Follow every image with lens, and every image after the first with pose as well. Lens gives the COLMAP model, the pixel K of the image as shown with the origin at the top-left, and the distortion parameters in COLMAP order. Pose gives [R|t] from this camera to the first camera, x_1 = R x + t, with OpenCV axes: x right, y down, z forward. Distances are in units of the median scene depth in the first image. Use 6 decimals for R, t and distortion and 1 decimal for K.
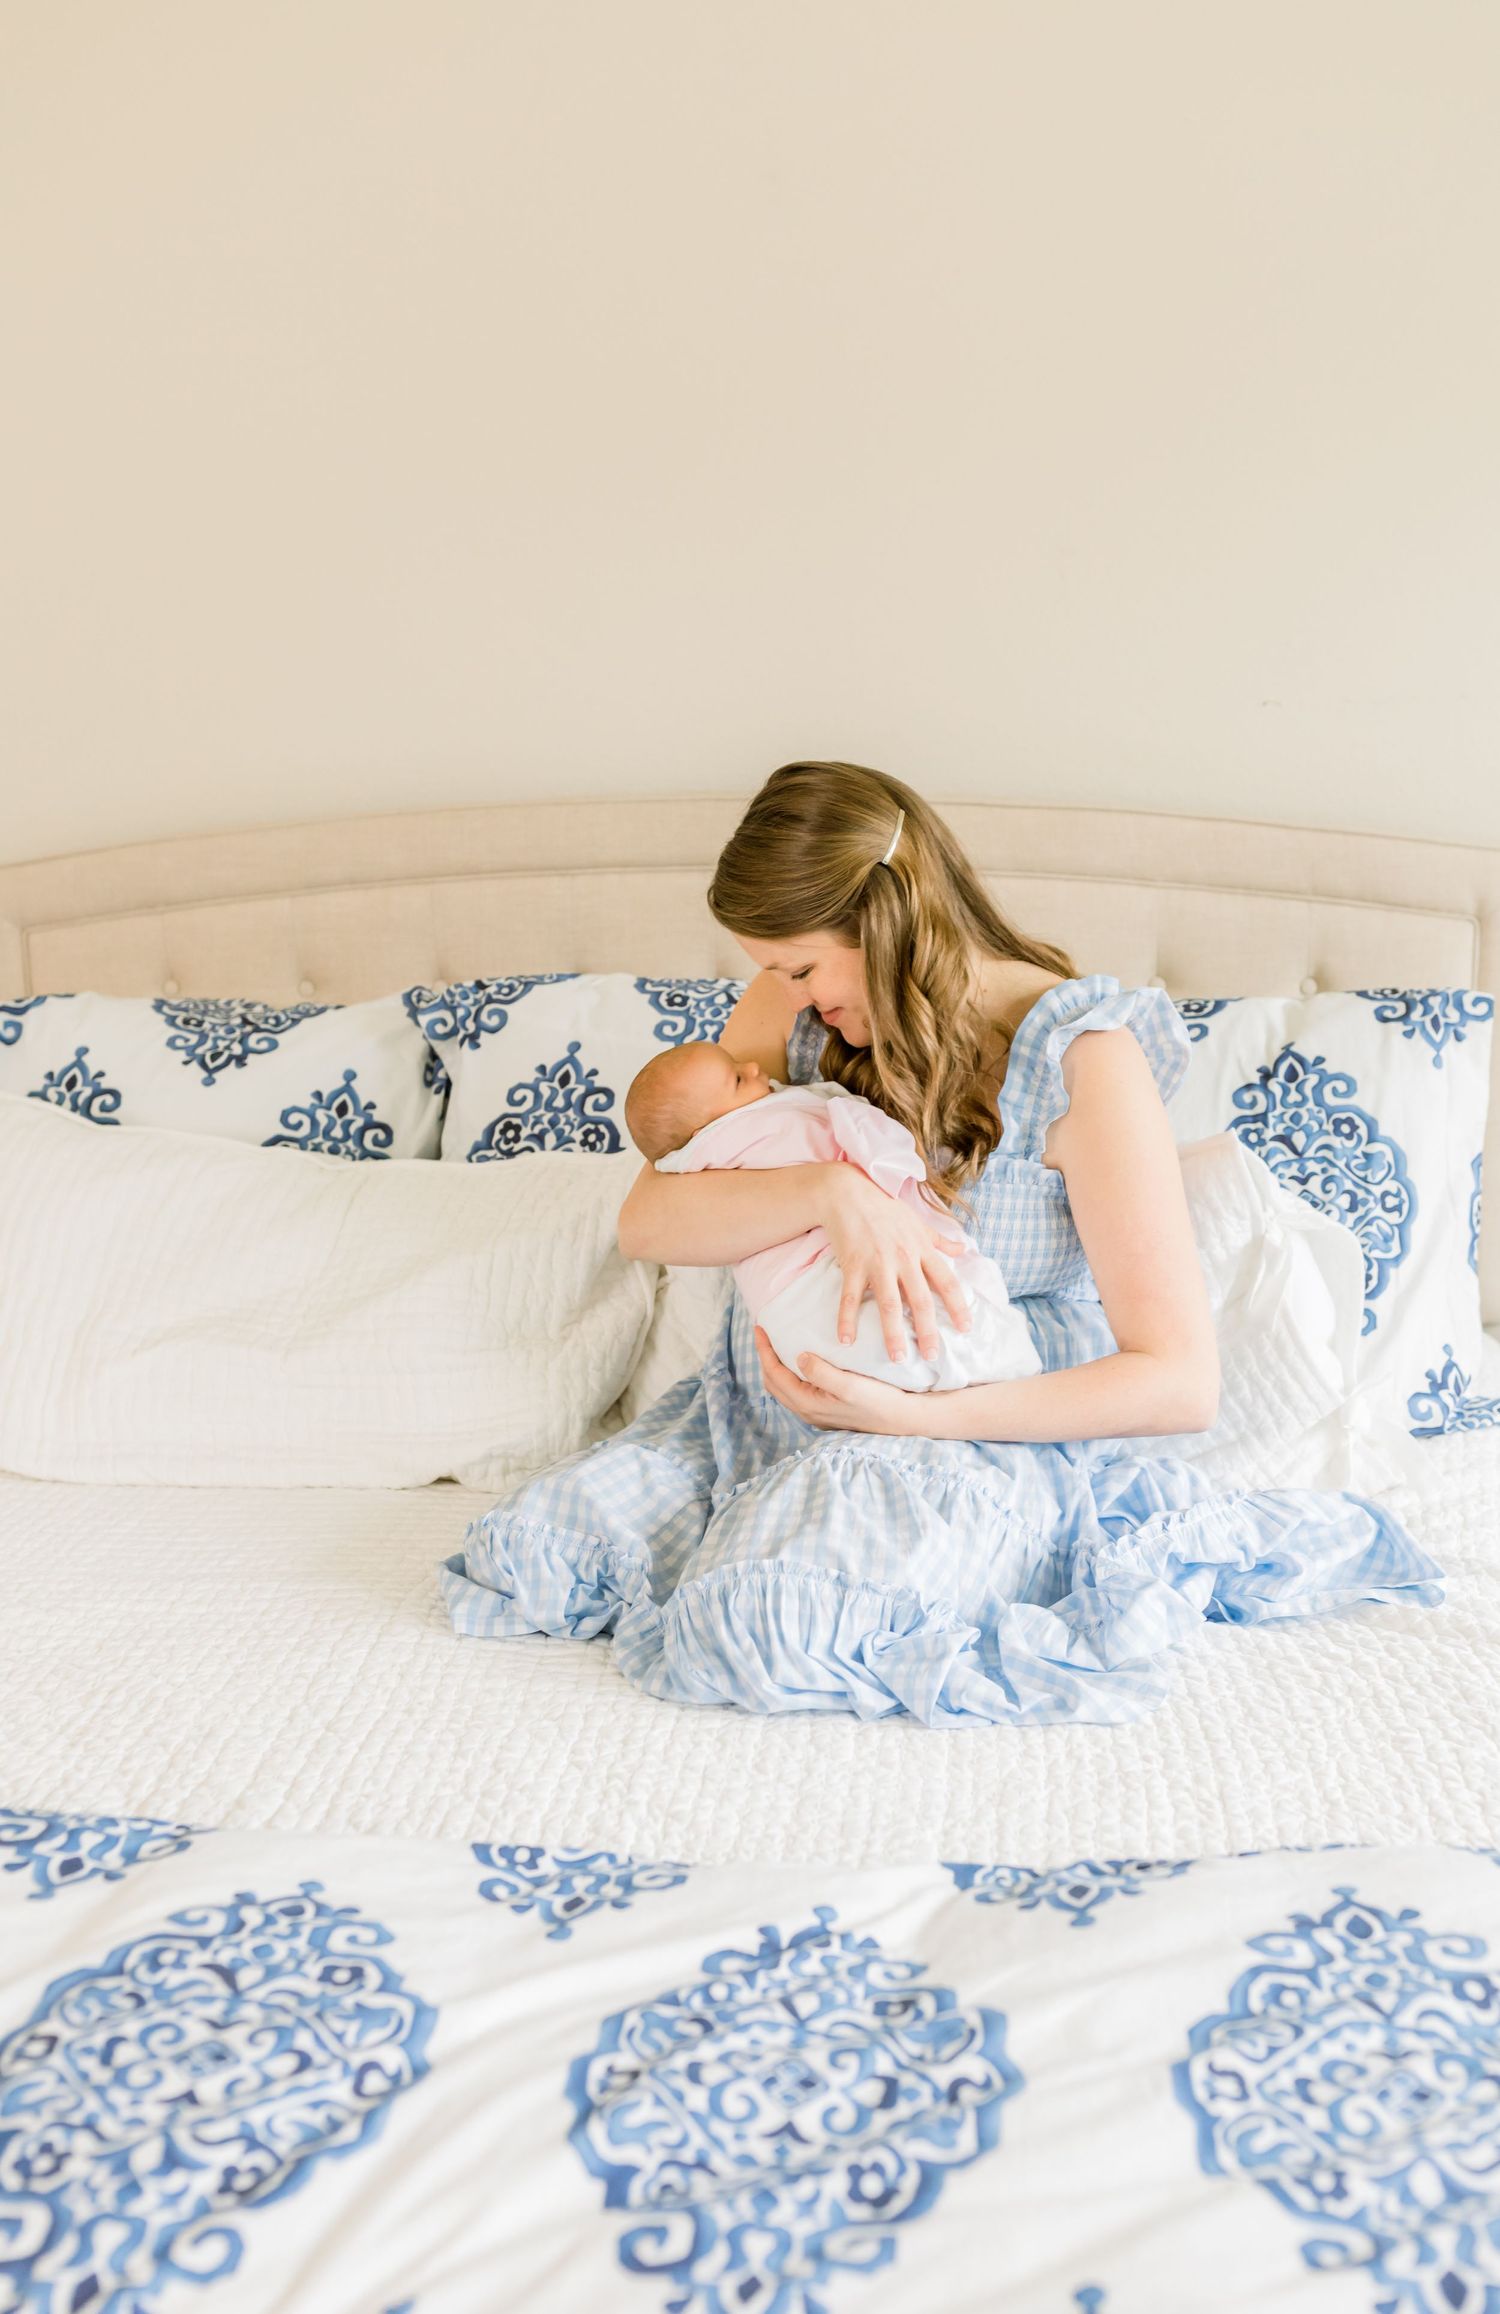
lens RADIAL K [[2435.4, 0, 747.2], [0, 2435.4, 1054.9], [0, 0, 1]] dist [0.008147, -0.007397]
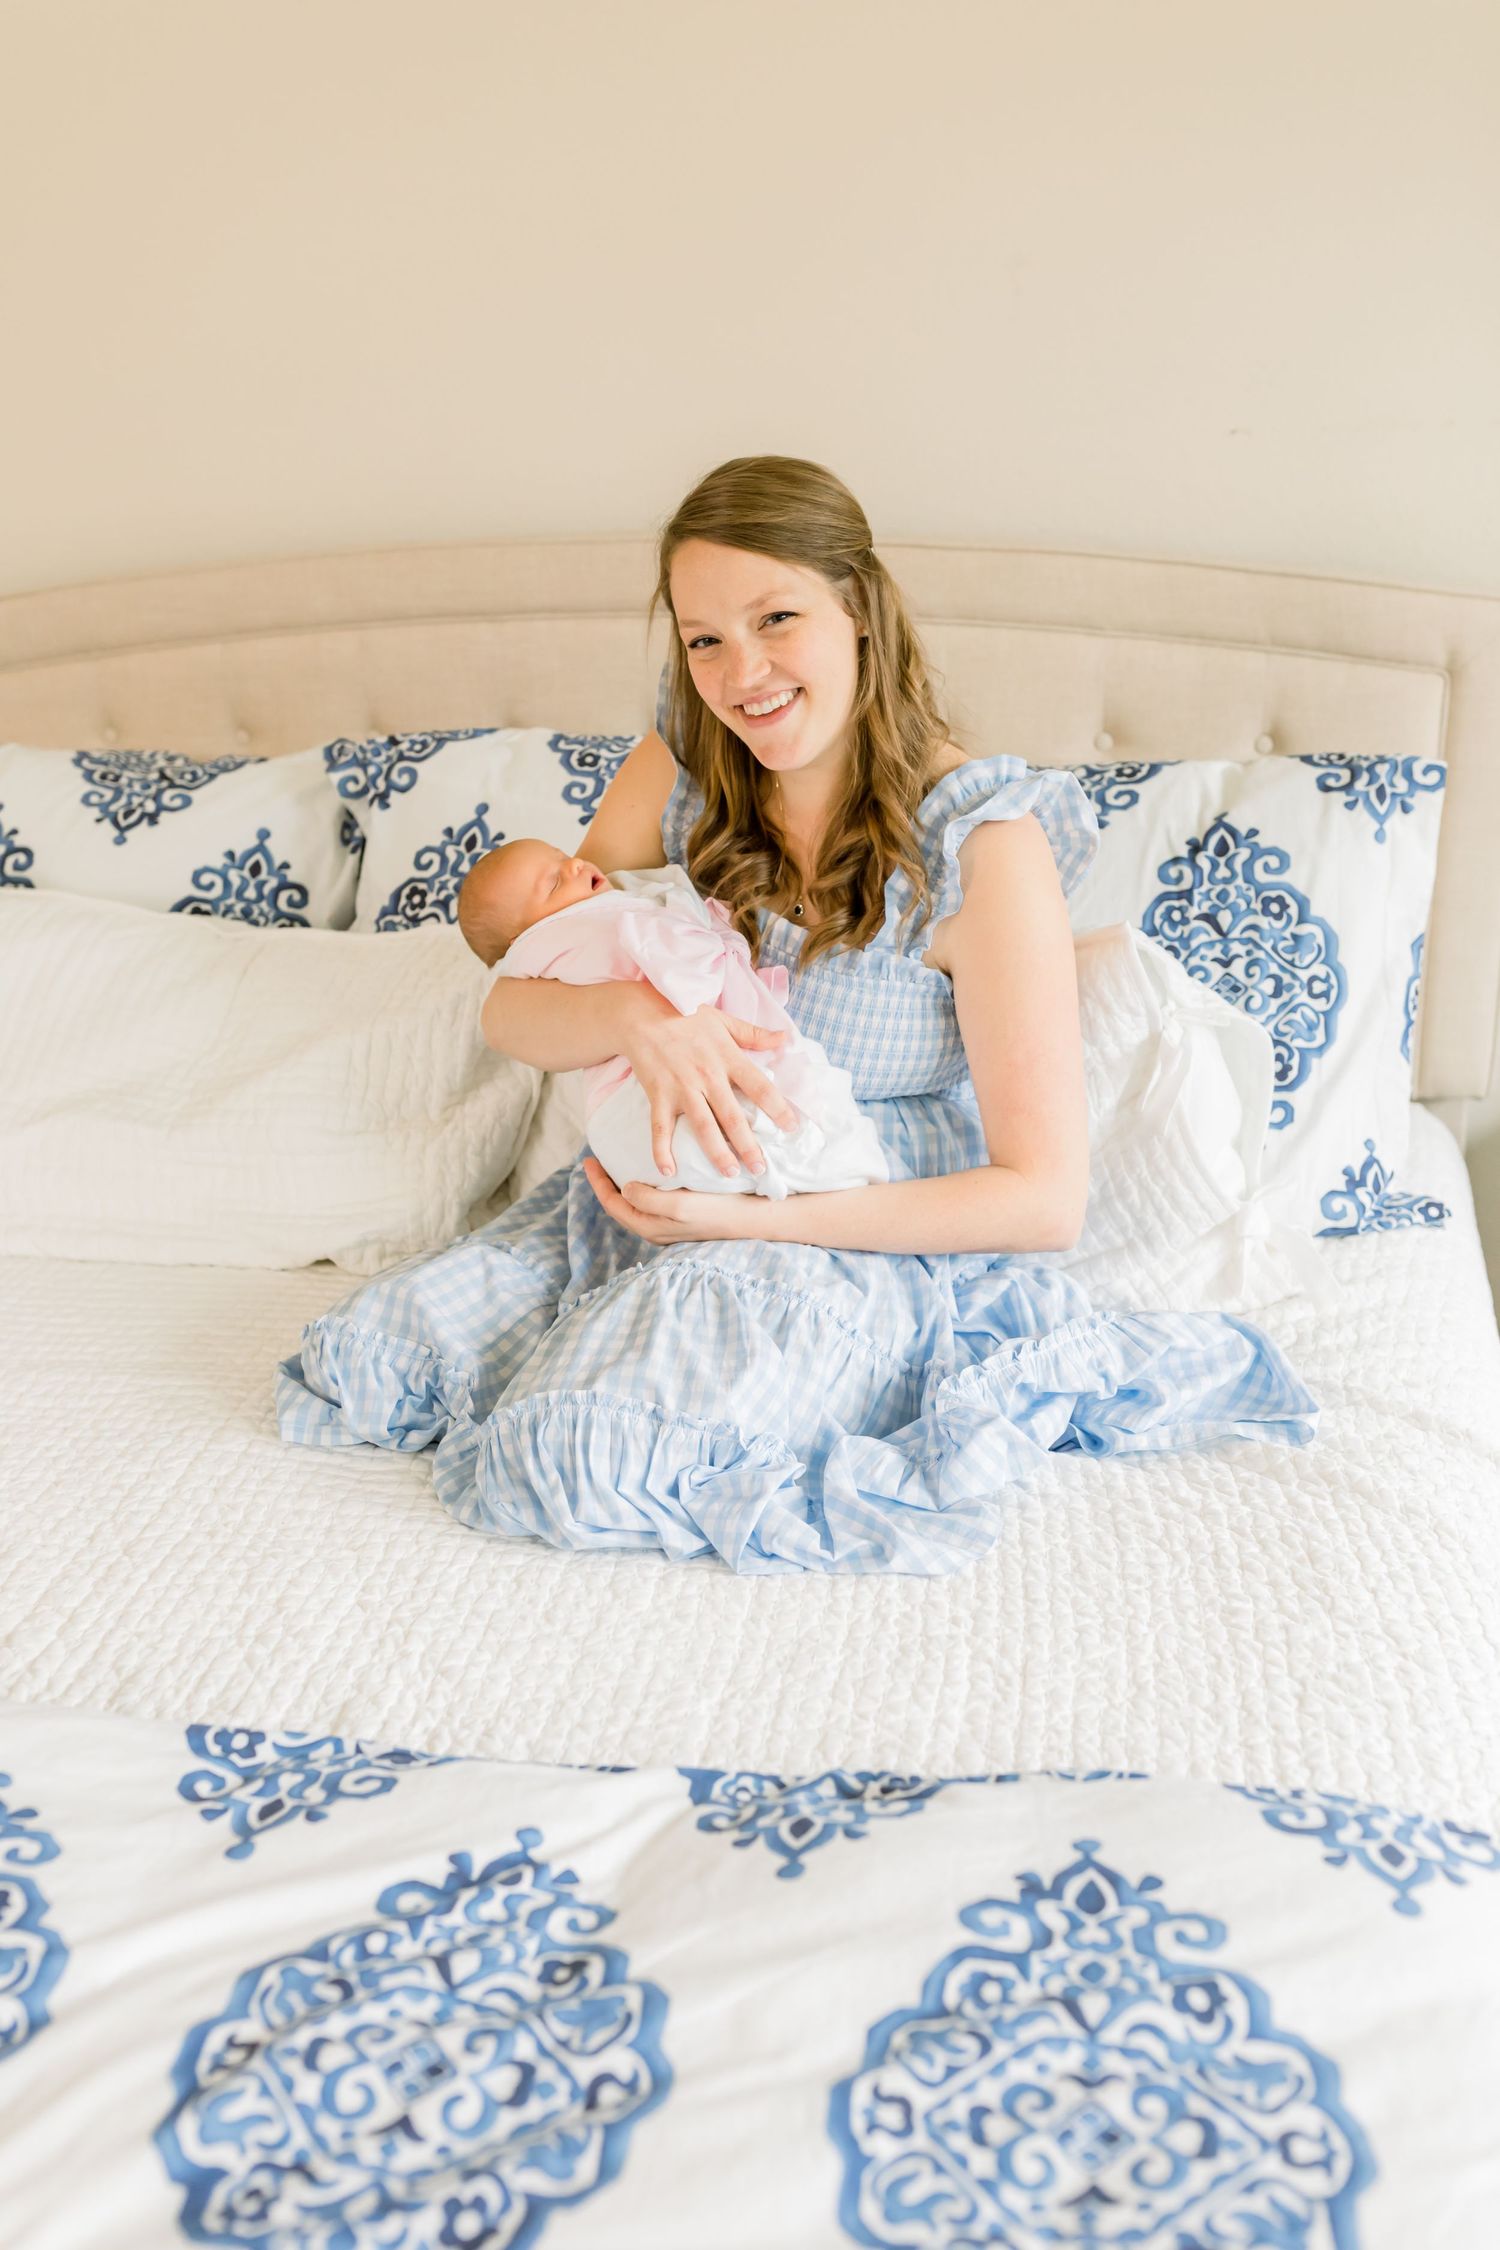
lens RADIAL K [[2166.1, 0, 751.4], [0, 2166.1, 1085.5], [0, 0, 1]] dist [0.013248, -0.002055]
pose [[0.997199, 0.015081, -0.073253, 0.106775], [-0.002843, 0.986394, 0.164374, -0.038943], [0.074735, -0.163706, 0.983674, 0.152378]]
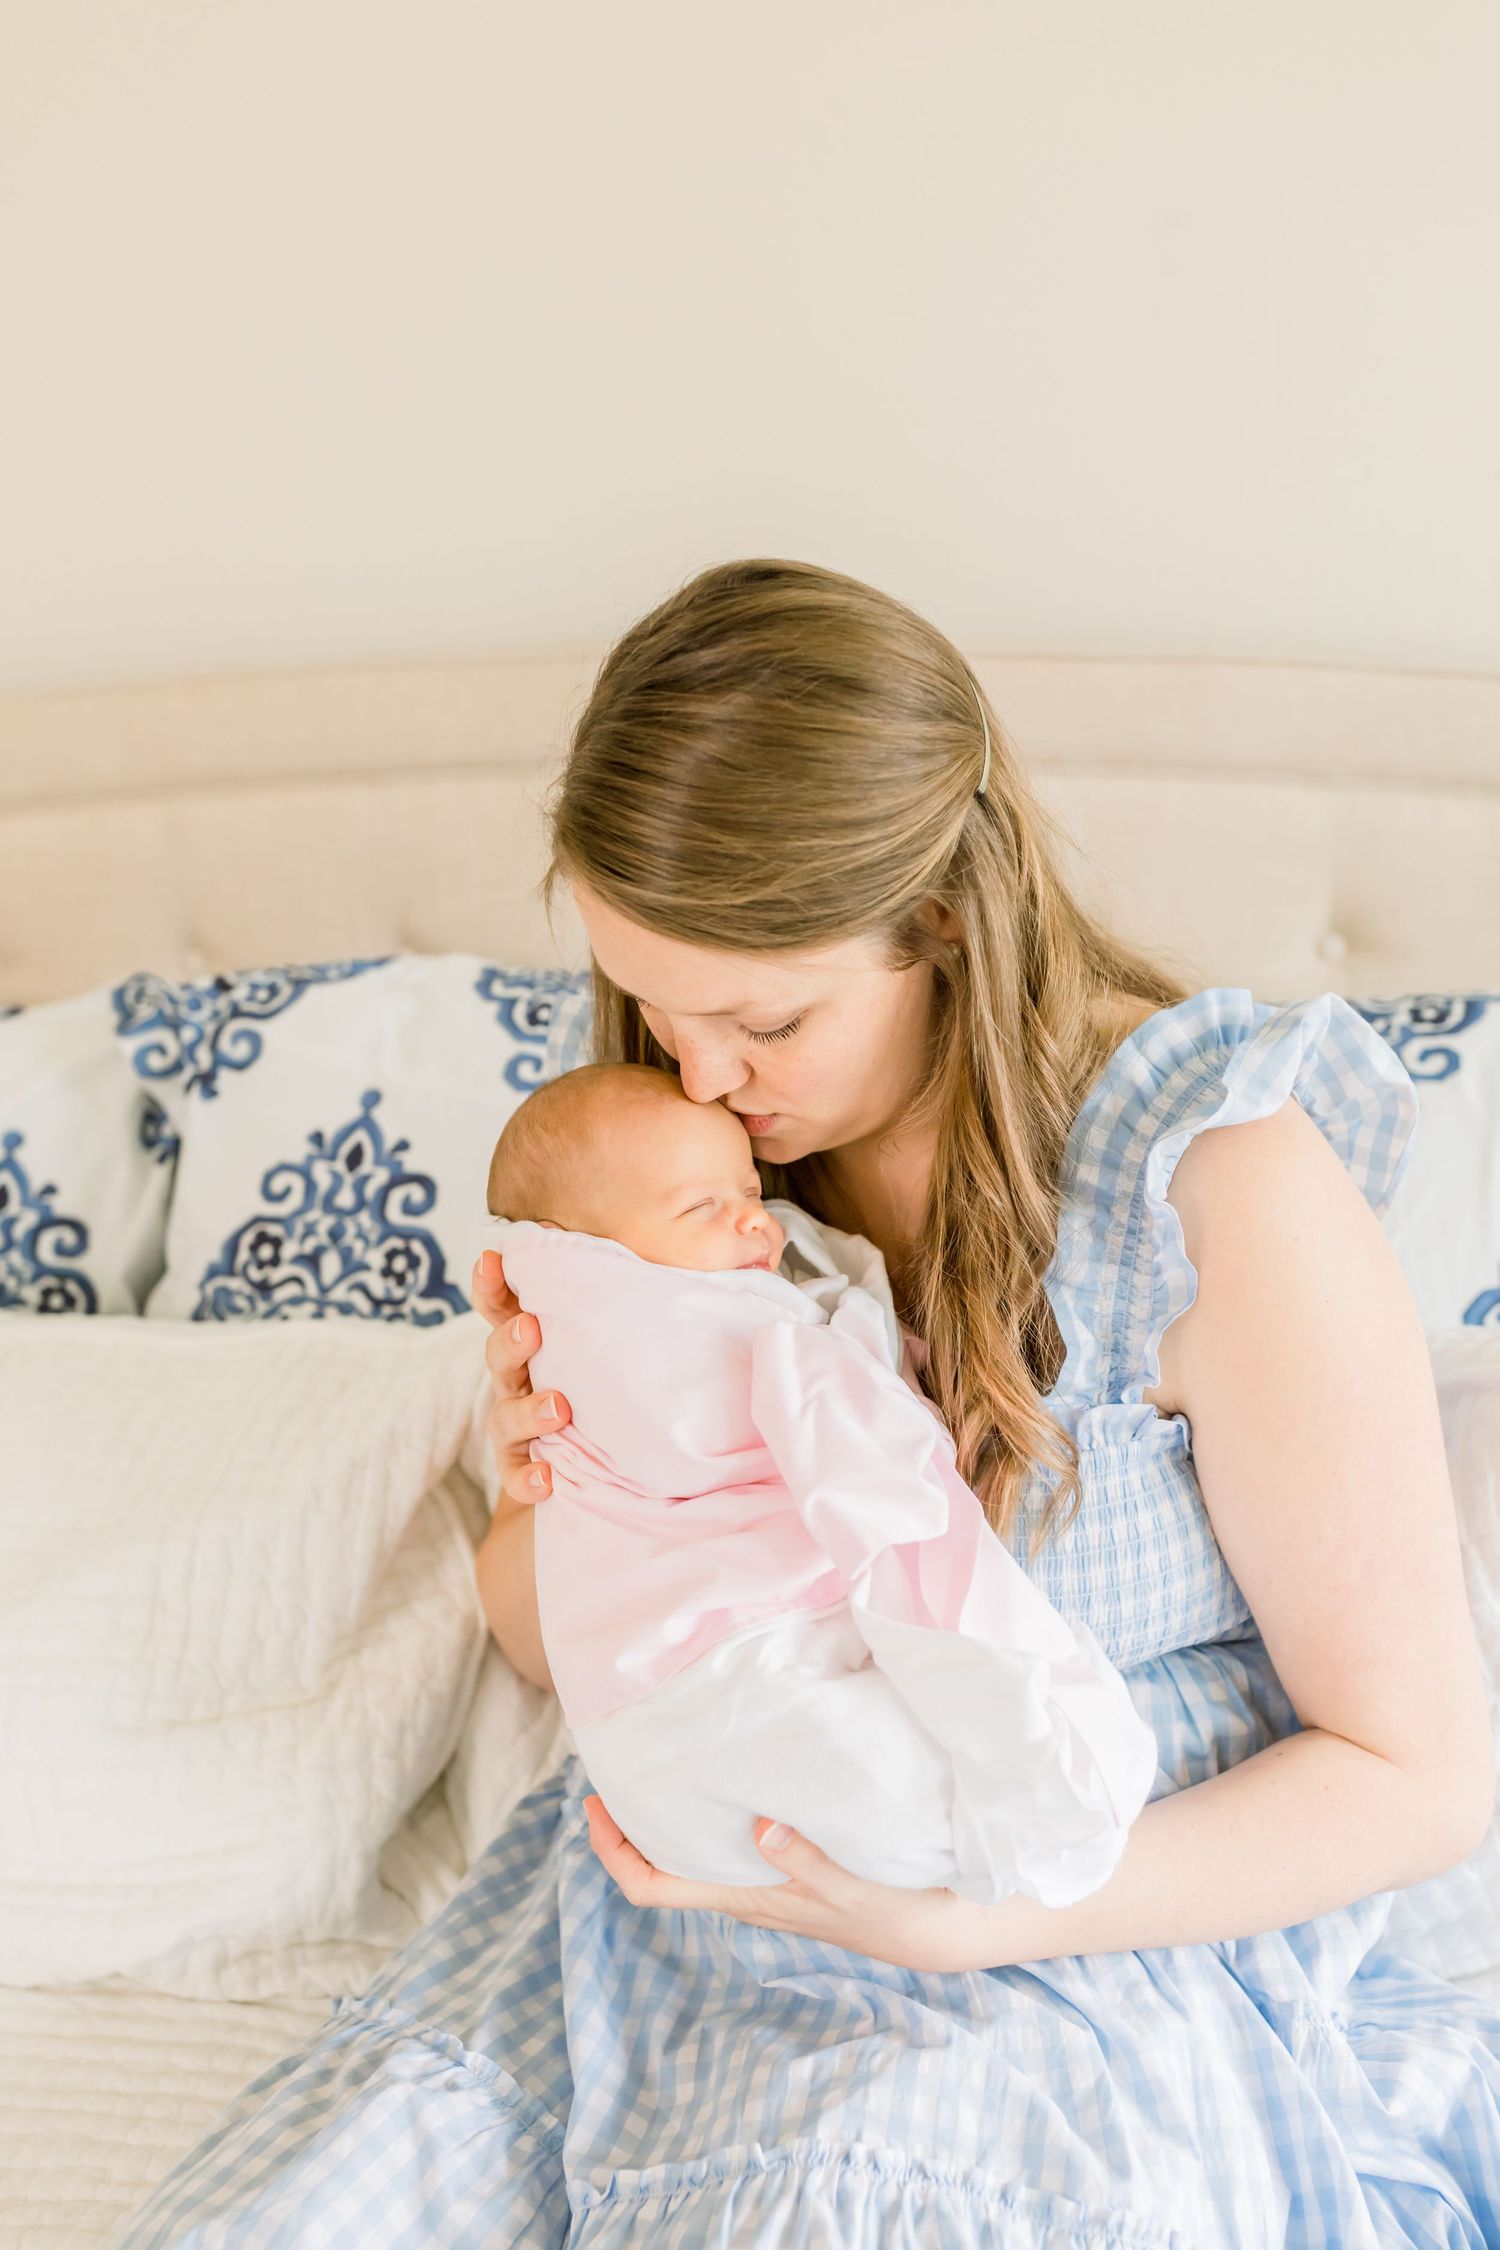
lens RADIAL K [[2064.1, 0, 702.3], [0, 2064.1, 1010.0], [0, 0, 1]] dist [0.010311, 0.005862]
pose [[0.999661, -0.022937, -0.012304, 0.017189], [0.024096, 0.994257, 0.104271, -0.079840], [0.009842, -0.104532, 0.994473, 0.535888]]
